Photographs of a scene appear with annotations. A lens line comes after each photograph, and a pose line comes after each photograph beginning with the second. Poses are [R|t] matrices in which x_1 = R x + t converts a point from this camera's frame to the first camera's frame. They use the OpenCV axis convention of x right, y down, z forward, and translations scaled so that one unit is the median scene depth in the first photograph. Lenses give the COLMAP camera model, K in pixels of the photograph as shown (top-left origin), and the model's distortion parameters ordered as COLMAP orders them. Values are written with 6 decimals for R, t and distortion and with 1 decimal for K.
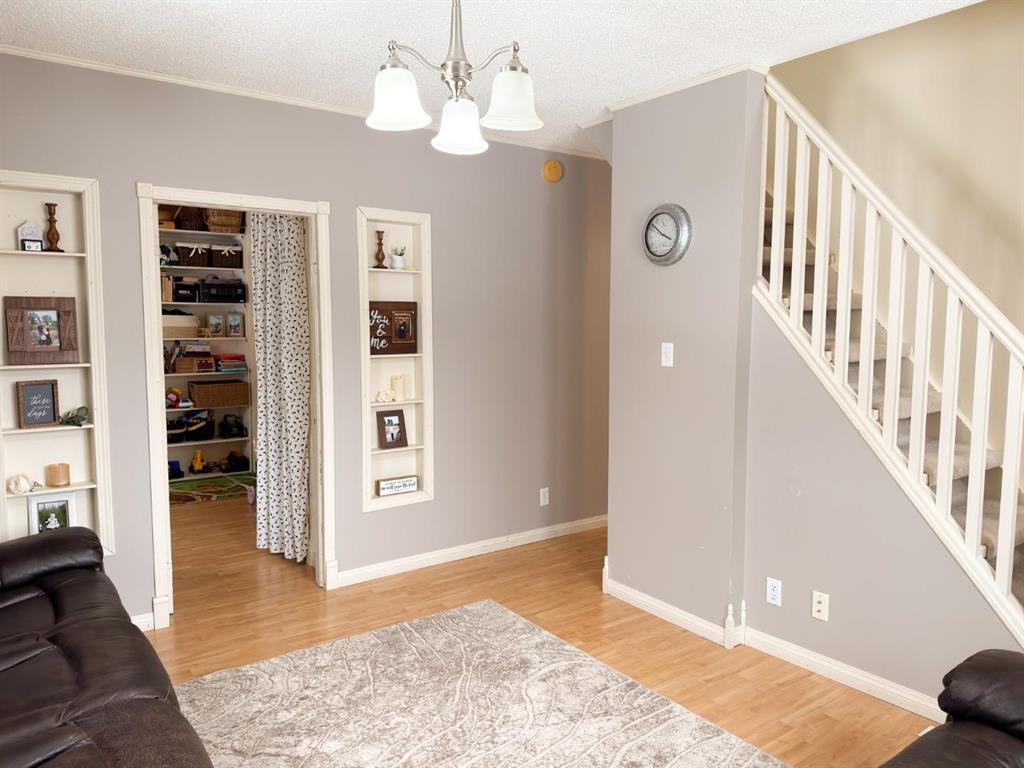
lens RADIAL K [[724.6, 0, 524.9], [0, 724.6, 388.3], [0, 0, 1]] dist [0.054465, -0.066451]
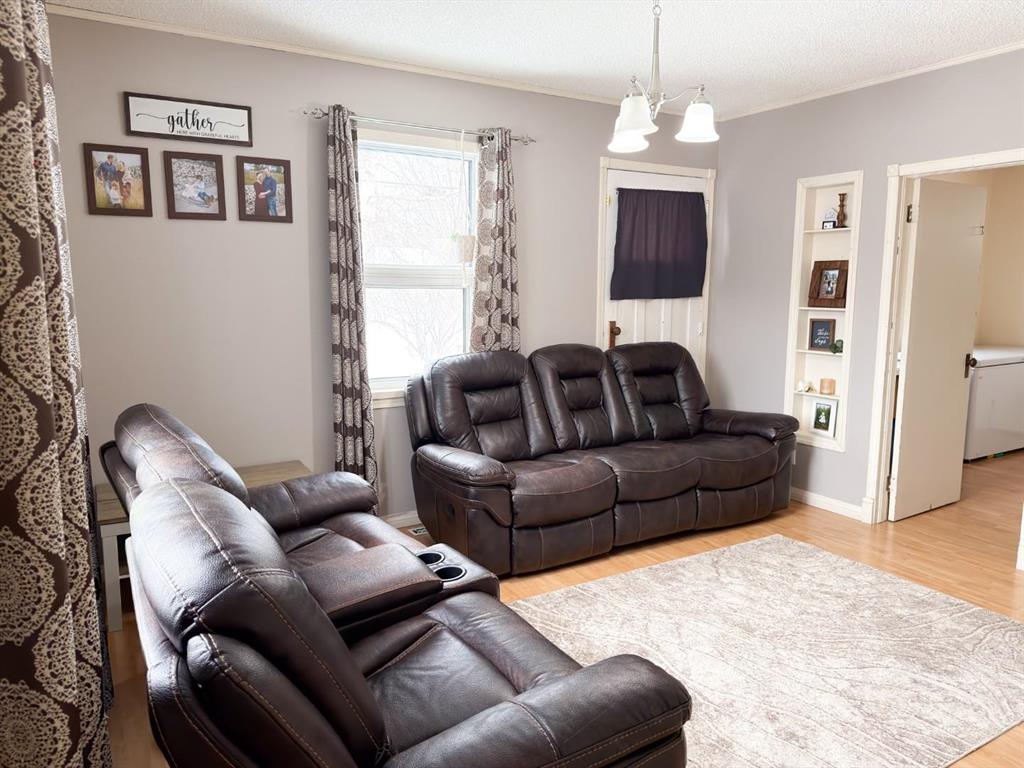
lens RADIAL K [[724.6, 0, 503.0], [0, 724.6, 398.2], [0, 0, 1]] dist [0.054465, -0.066451]
pose [[-0.124828, 0.146205, -0.981347, 0.801919], [-0.093717, 0.982924, 0.158361, -0.024611], [0.987742, 0.111736, -0.108995, 0.506872]]
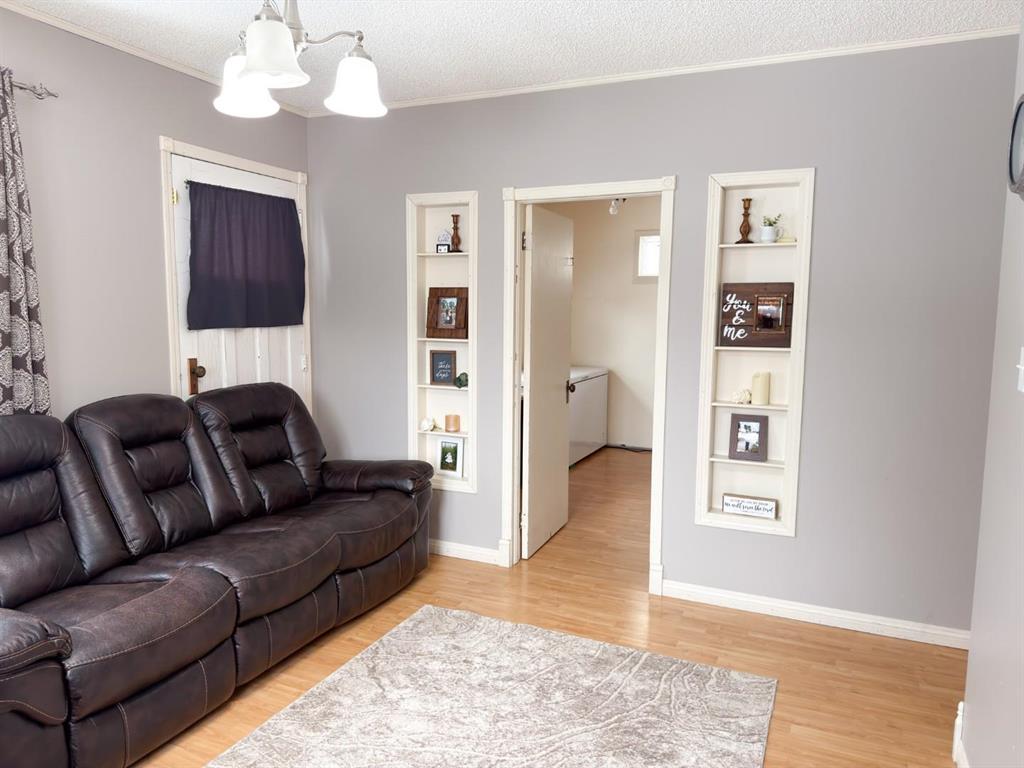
lens RADIAL K [[724.6, 0, 515.6], [0, 724.6, 390.5], [0, 0, 1]] dist [0.054465, -0.066451]
pose [[0.476664, 0.099568, -0.873429, 0.512132], [-0.090420, 0.993848, 0.063949, -0.032246], [0.874423, 0.048494, 0.482735, 0.447483]]
